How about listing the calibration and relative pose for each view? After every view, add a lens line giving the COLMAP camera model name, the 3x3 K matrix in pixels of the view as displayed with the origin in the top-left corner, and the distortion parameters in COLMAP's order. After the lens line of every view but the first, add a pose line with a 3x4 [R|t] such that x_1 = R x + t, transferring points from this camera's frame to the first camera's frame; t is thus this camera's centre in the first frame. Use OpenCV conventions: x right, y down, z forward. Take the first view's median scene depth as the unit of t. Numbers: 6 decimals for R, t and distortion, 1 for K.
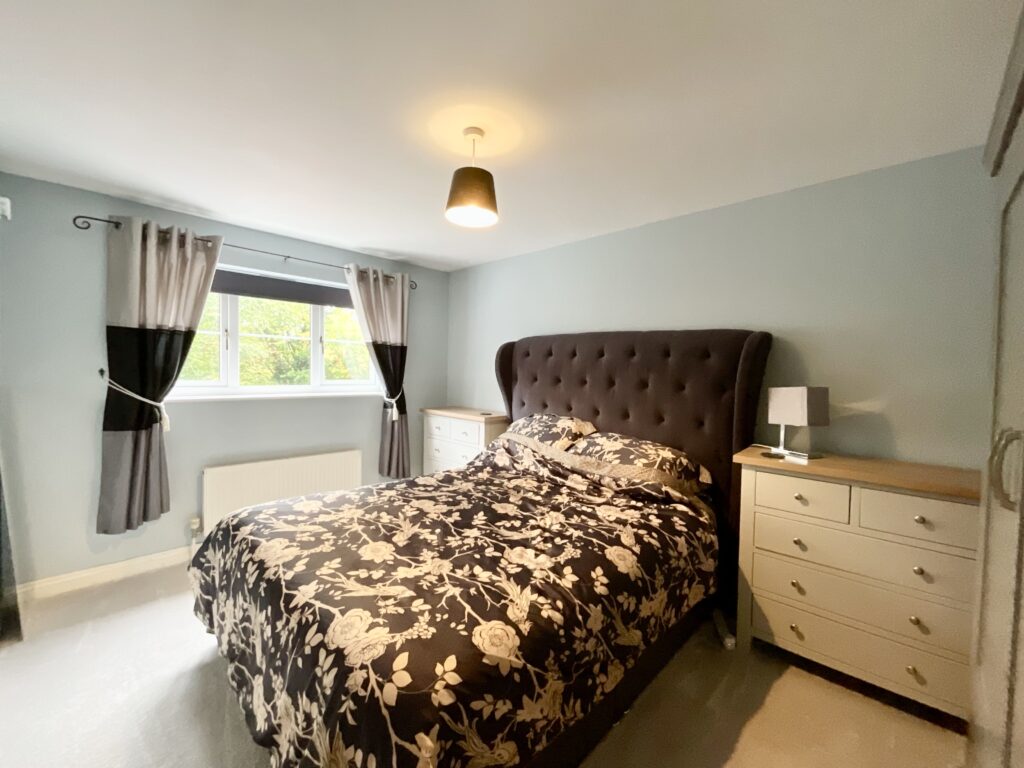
lens RADIAL K [[416.7, 0, 506.7], [0, 416.7, 376.9], [0, 0, 1]] dist [-0.006333, 0.001844]
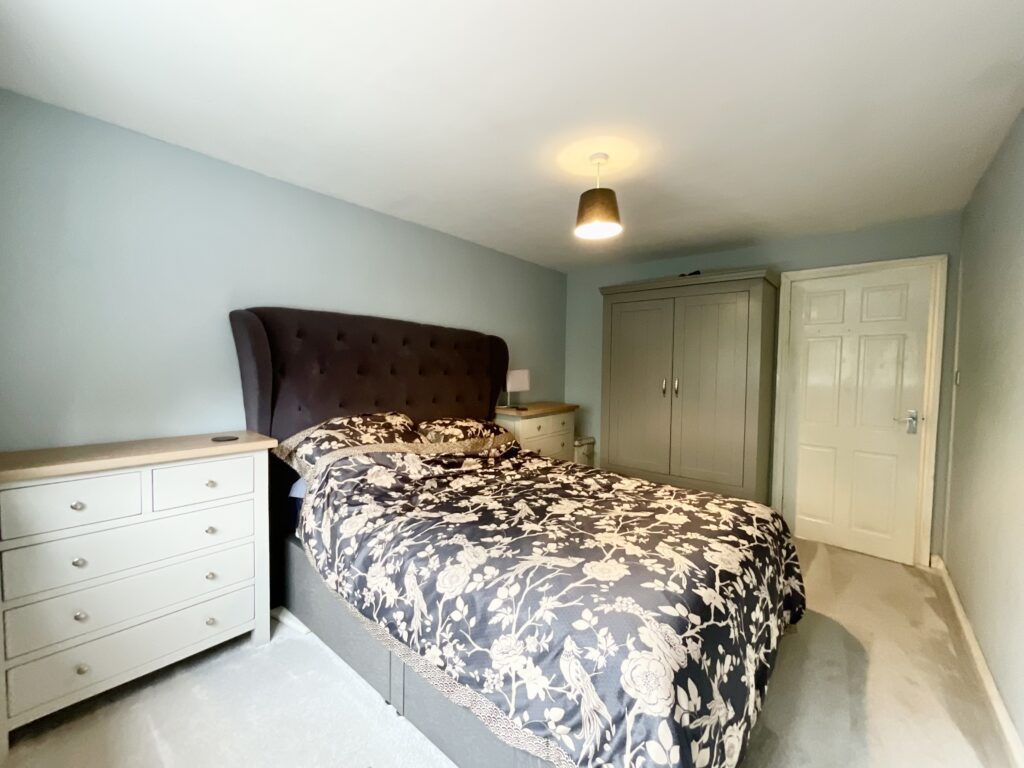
lens RADIAL K [[416.7, 0, 506.0], [0, 416.7, 386.4], [0, 0, 1]] dist [-0.006333, 0.001844]
pose [[-0.086043, -0.051030, 0.994984, -1.029213], [0.024637, 0.998273, 0.053329, 0.002505], [-0.995987, 0.029102, -0.084637, 1.168583]]
